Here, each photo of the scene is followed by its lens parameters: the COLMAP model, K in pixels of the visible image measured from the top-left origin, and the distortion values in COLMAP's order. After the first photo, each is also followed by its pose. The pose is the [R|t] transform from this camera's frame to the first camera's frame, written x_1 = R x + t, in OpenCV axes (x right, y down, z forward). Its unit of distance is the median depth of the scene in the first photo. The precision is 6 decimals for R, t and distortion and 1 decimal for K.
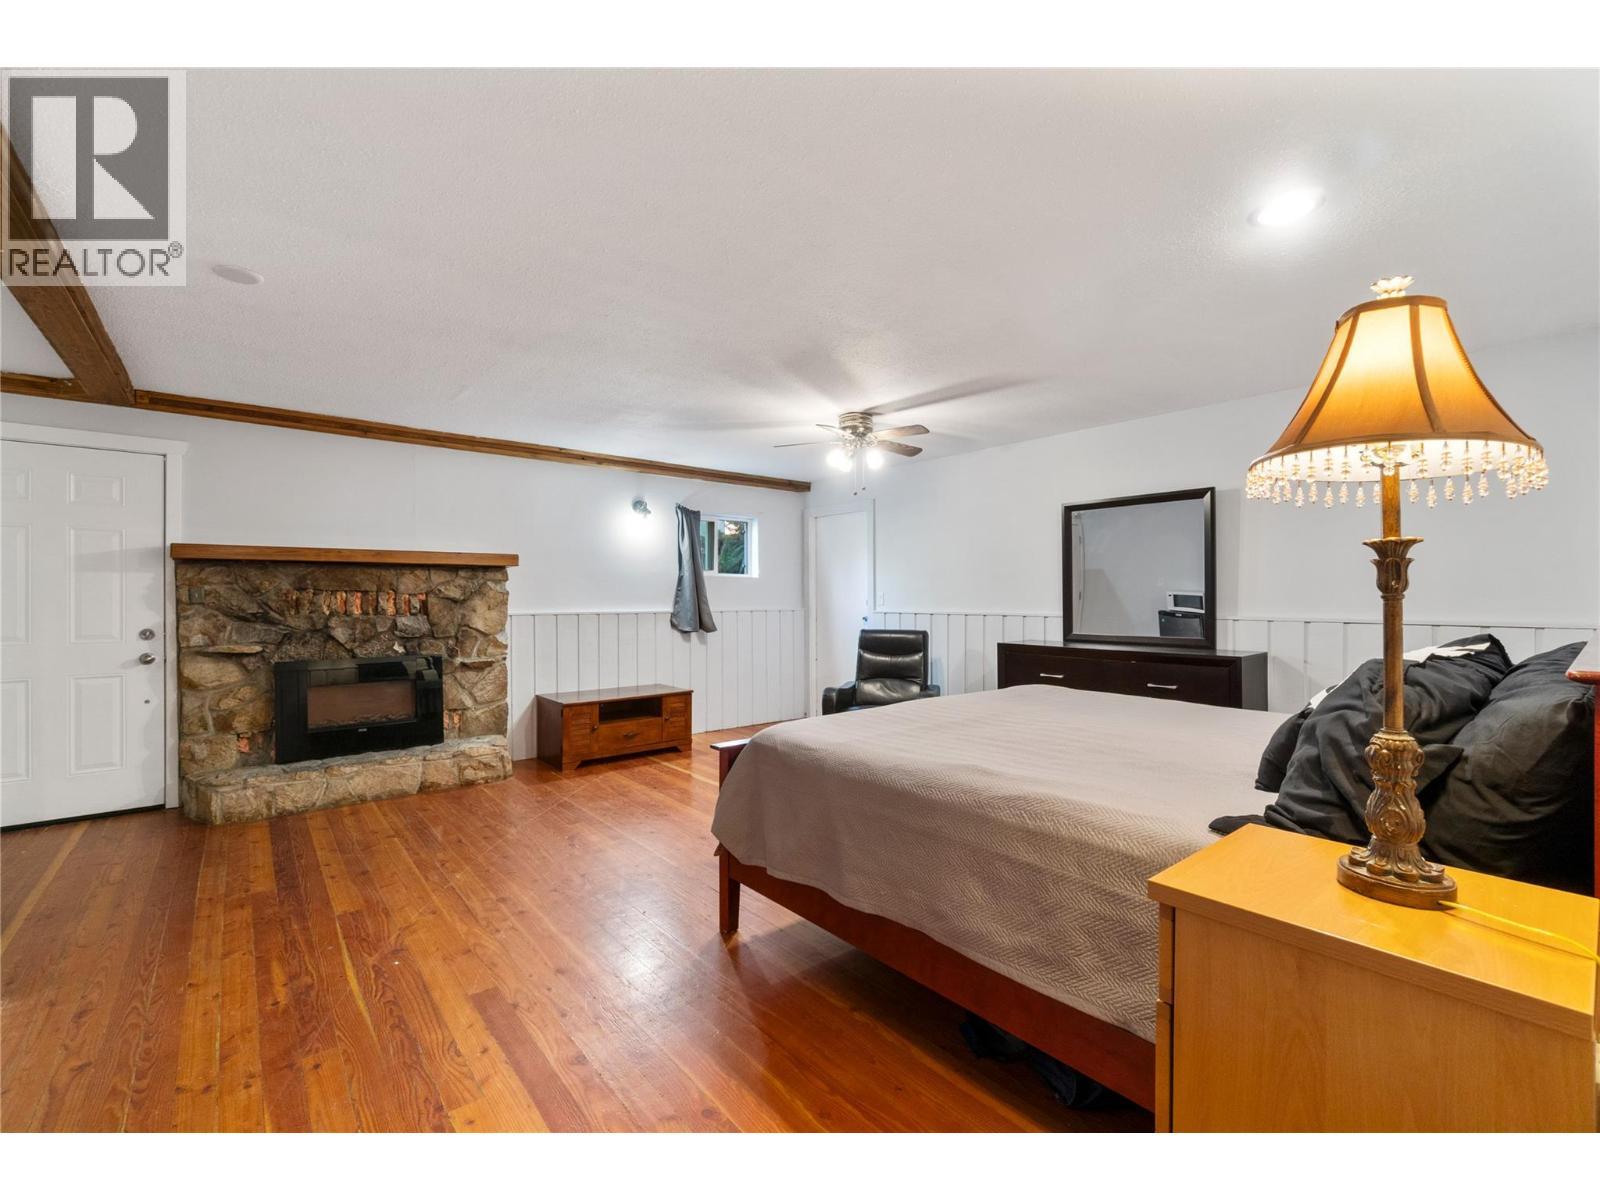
lens RADIAL K [[717.2, 0, 811.0], [0, 717.2, 598.1], [0, 0, 1]] dist [-0.001220, -0.000341]
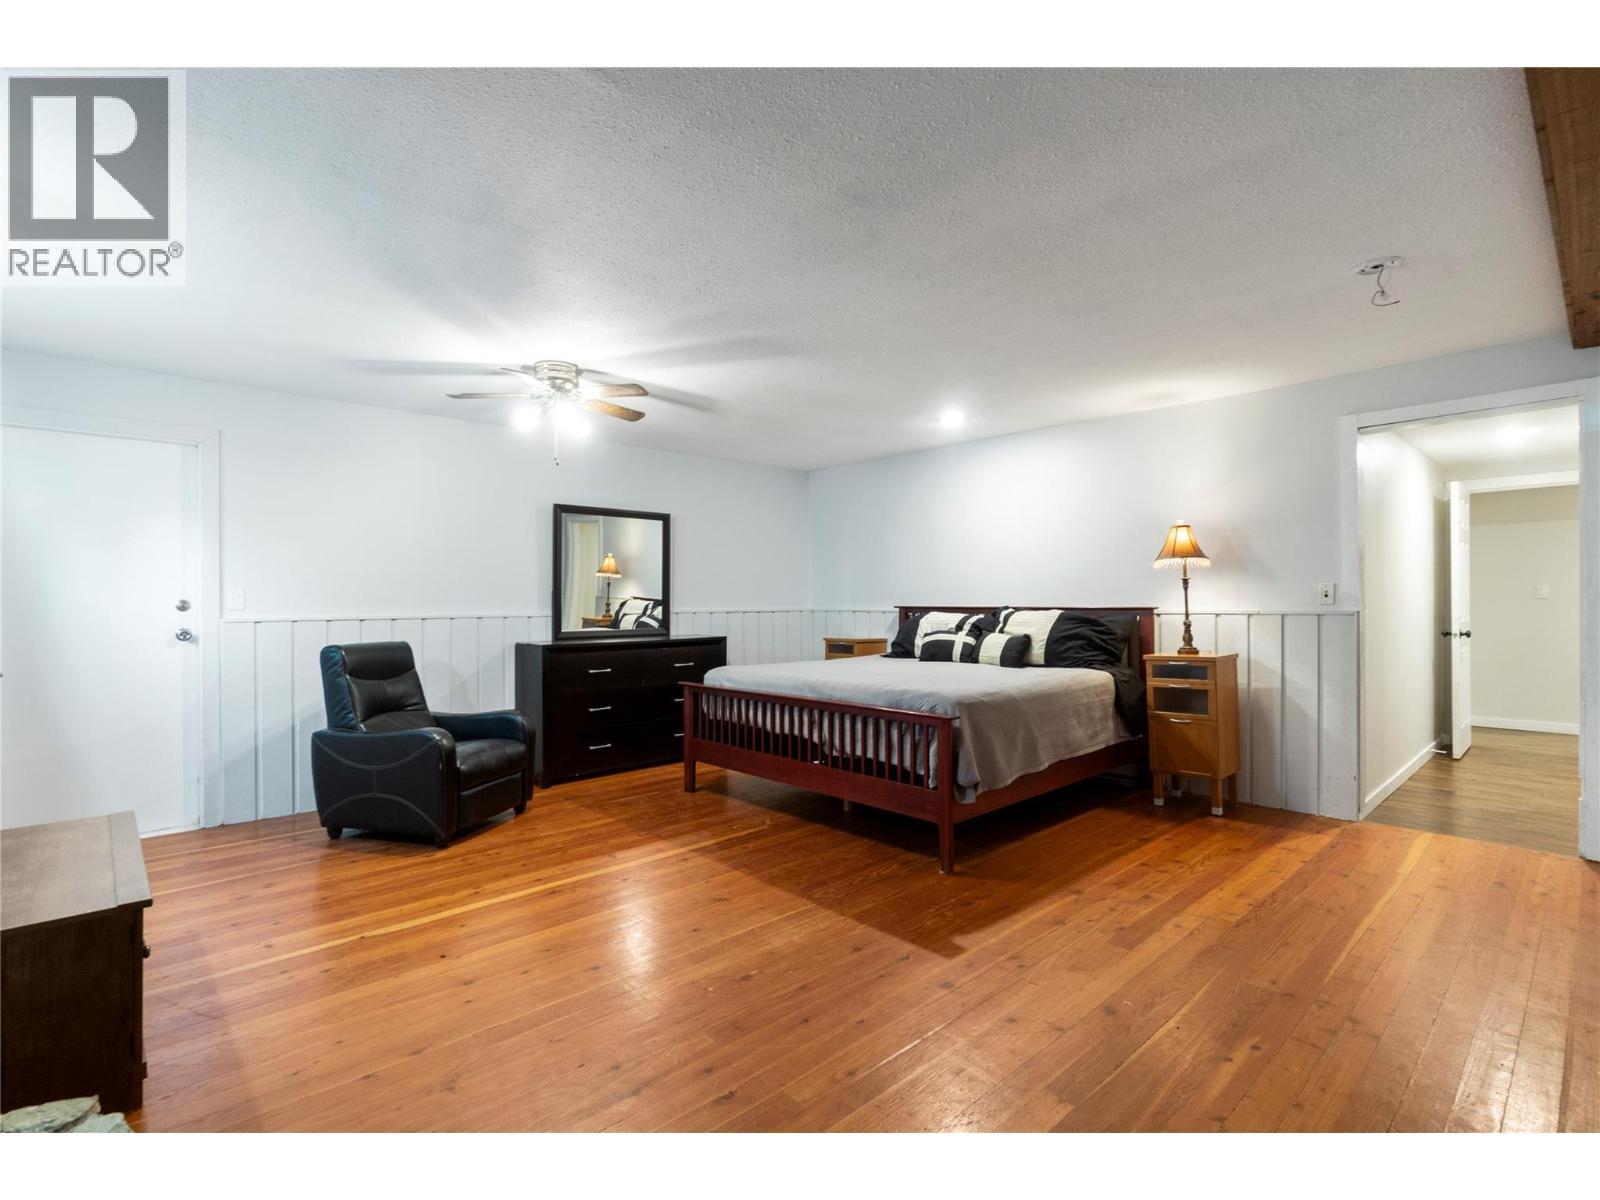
lens RADIAL K [[717.2, 0, 811.0], [0, 717.2, 598.1], [0, 0, 1]] dist [-0.001220, -0.000341]
pose [[-0.084823, 0.007916, 0.996365, -0.792463], [0.008572, 0.999937, -0.007215, 0.013367], [-0.996359, 0.007929, -0.084886, 0.832091]]
